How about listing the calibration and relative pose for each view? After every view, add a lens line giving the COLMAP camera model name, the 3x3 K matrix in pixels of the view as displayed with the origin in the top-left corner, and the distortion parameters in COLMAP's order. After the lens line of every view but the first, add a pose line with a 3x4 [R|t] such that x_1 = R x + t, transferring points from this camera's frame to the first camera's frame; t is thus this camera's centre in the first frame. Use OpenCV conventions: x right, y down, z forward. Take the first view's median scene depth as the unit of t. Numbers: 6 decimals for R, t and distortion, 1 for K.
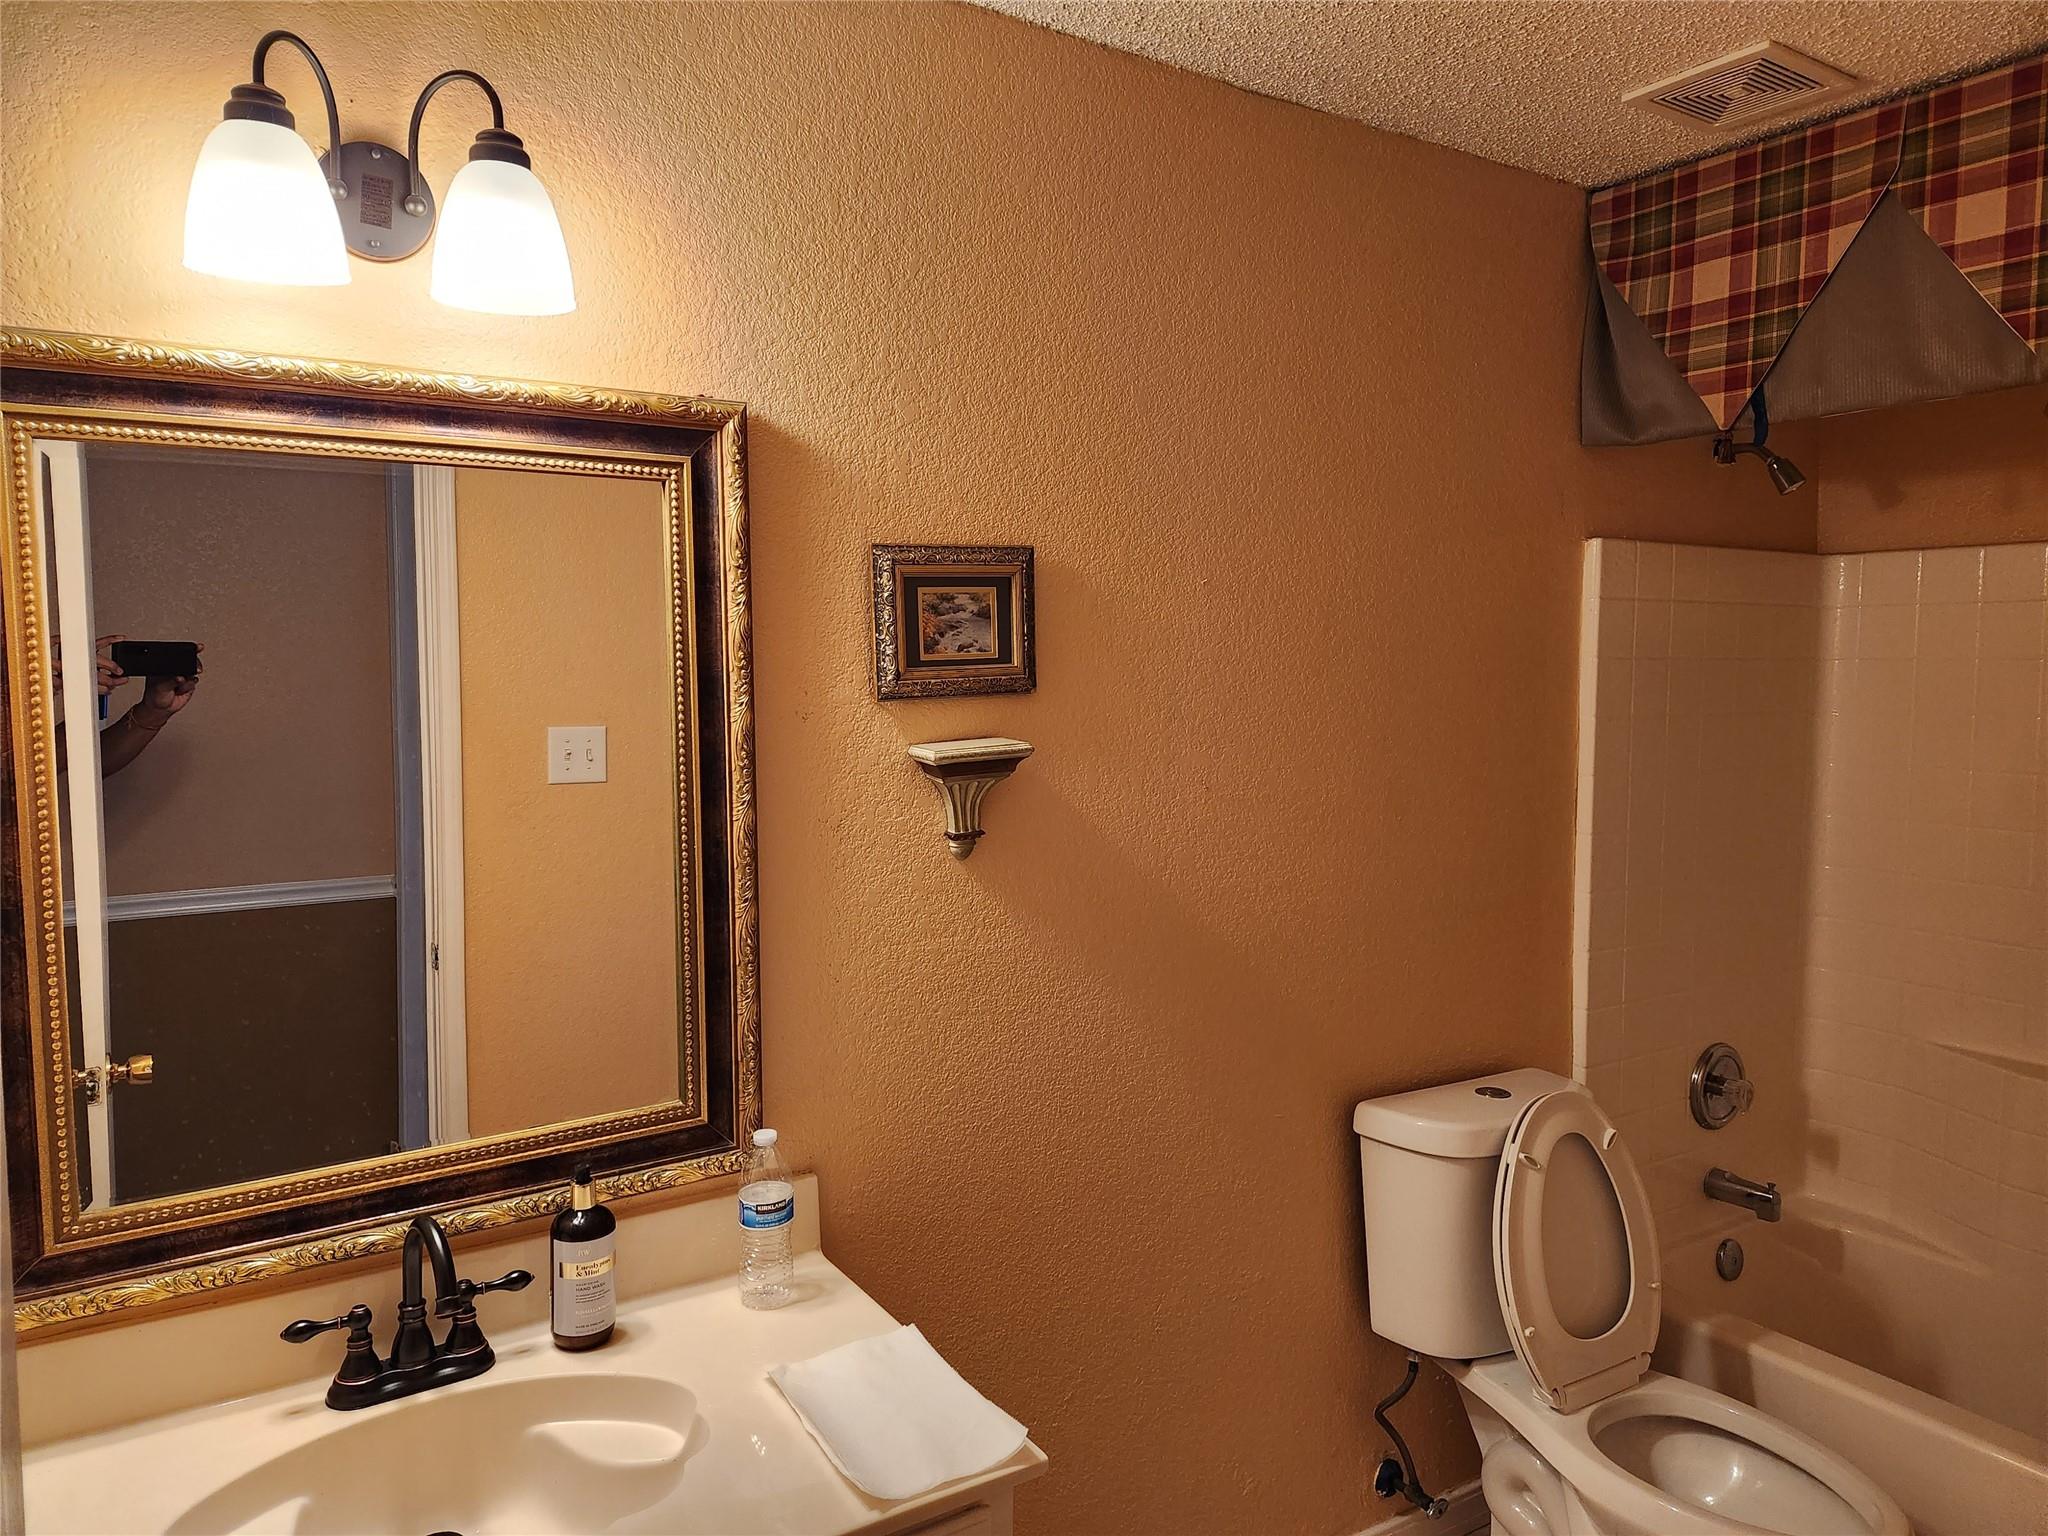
lens RADIAL K [[1372.5, 0, 1022.0], [0, 1372.5, 759.2], [0, 0, 1]] dist [0.073963, -0.066817]
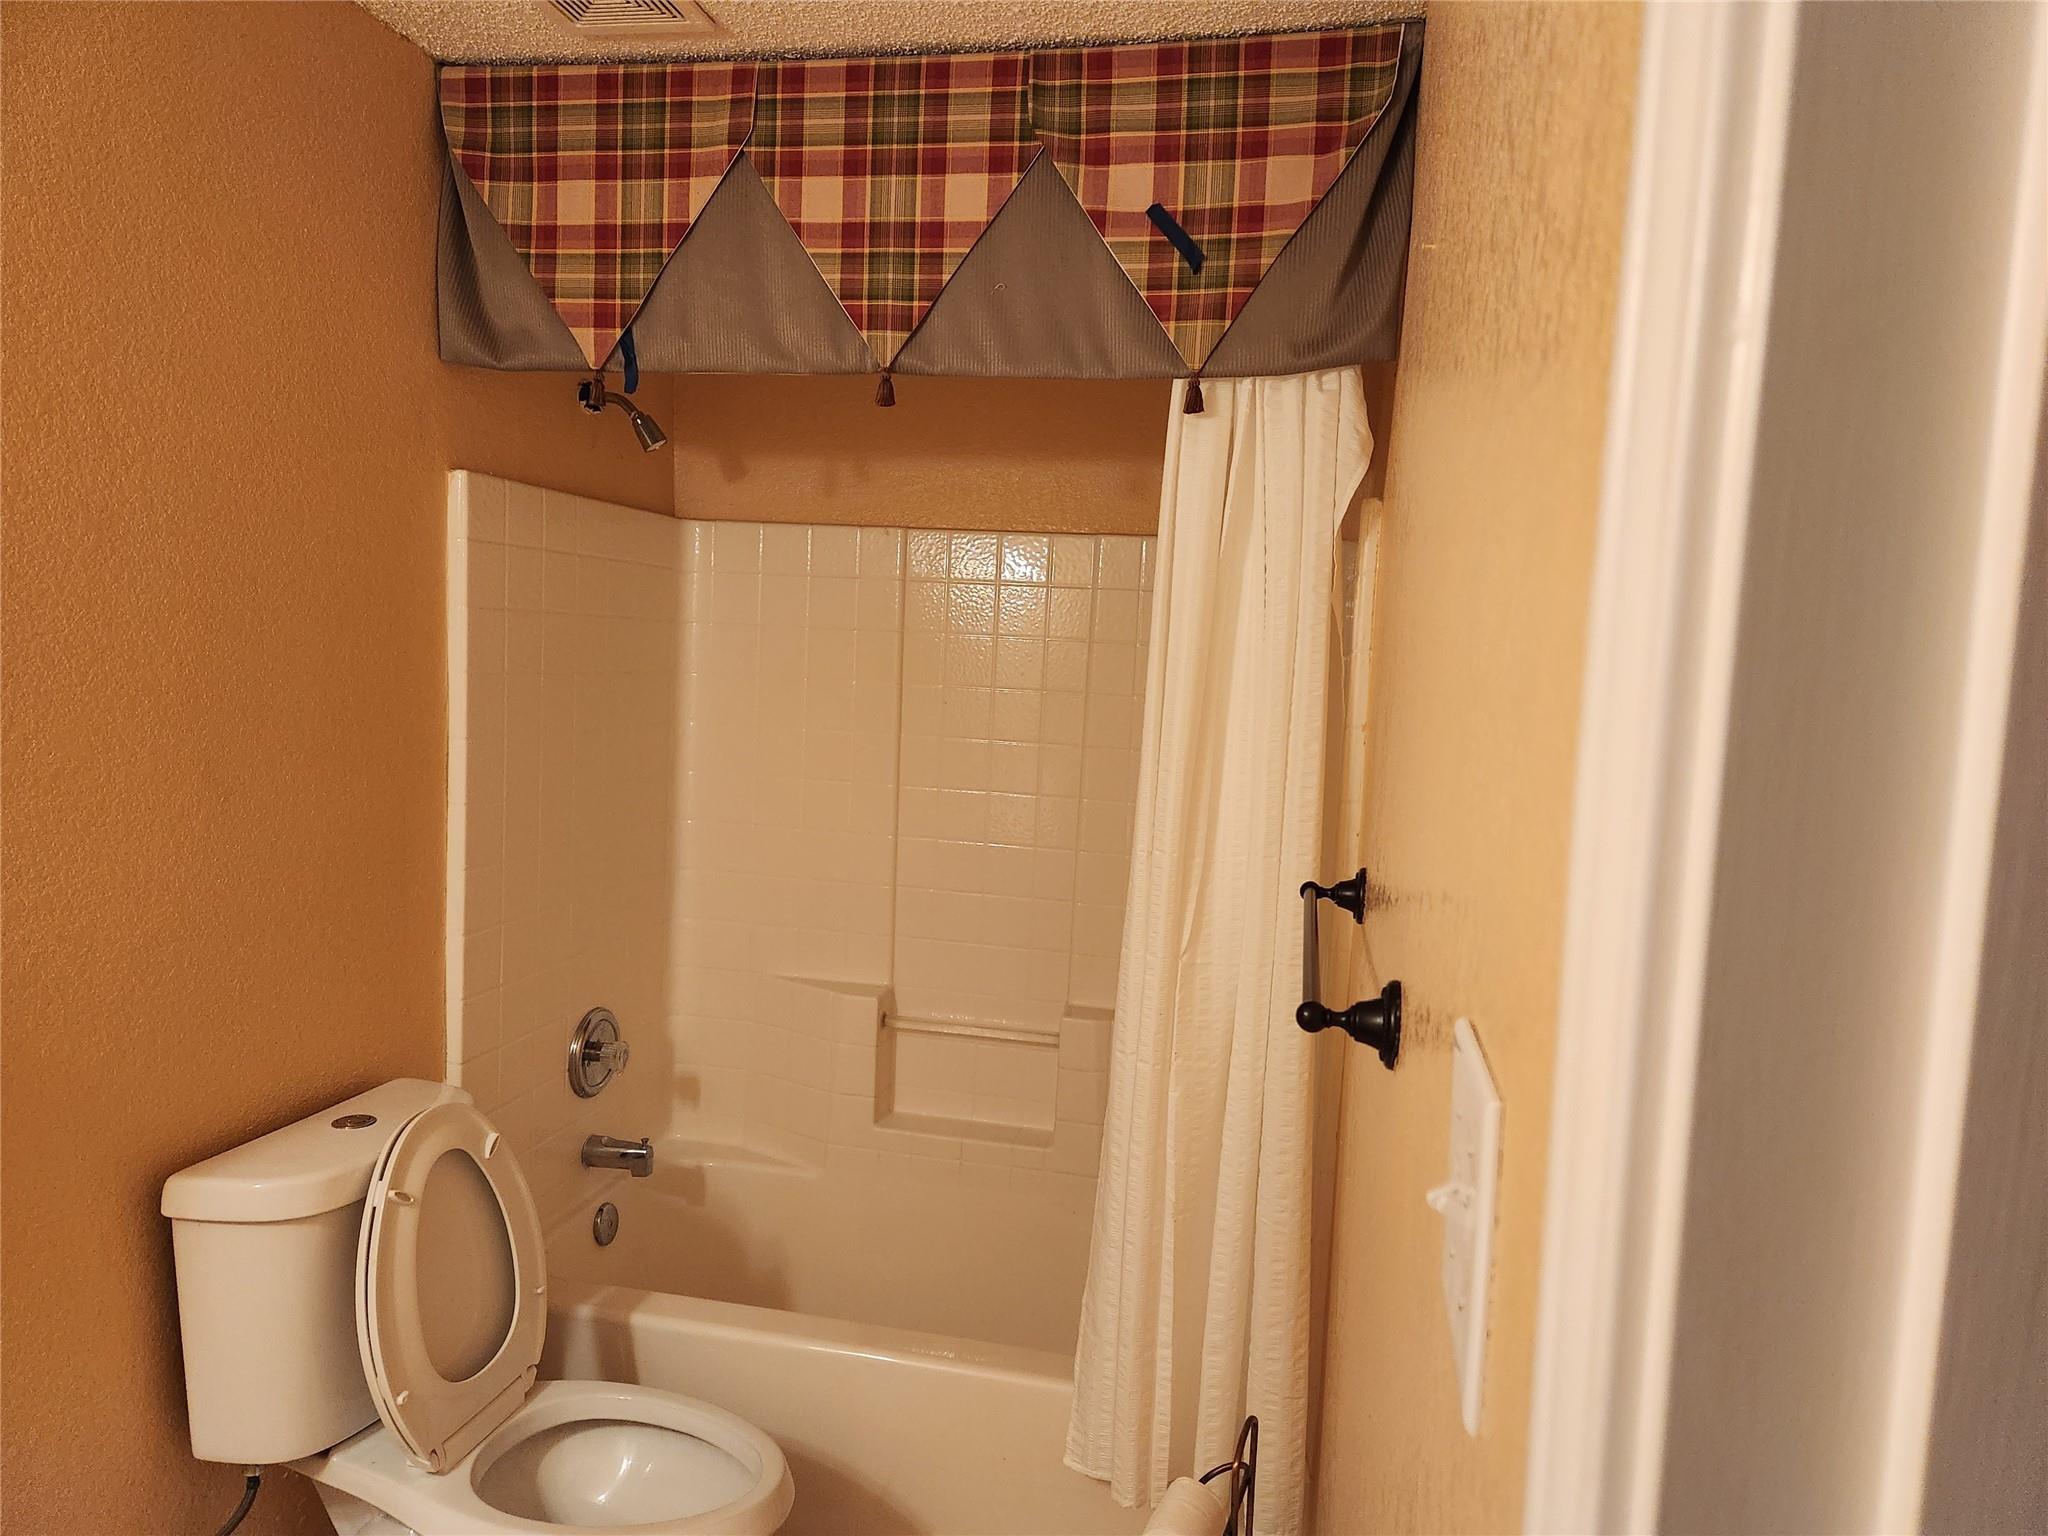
lens RADIAL K [[1372.5, 0, 1033.2], [0, 1372.5, 776.6], [0, 0, 1]] dist [0.073963, -0.066817]
pose [[0.704138, -0.035704, 0.709165, 0.039692], [0.001809, 0.998822, 0.048491, -0.007491], [-0.710060, -0.032862, 0.703373, 0.127276]]
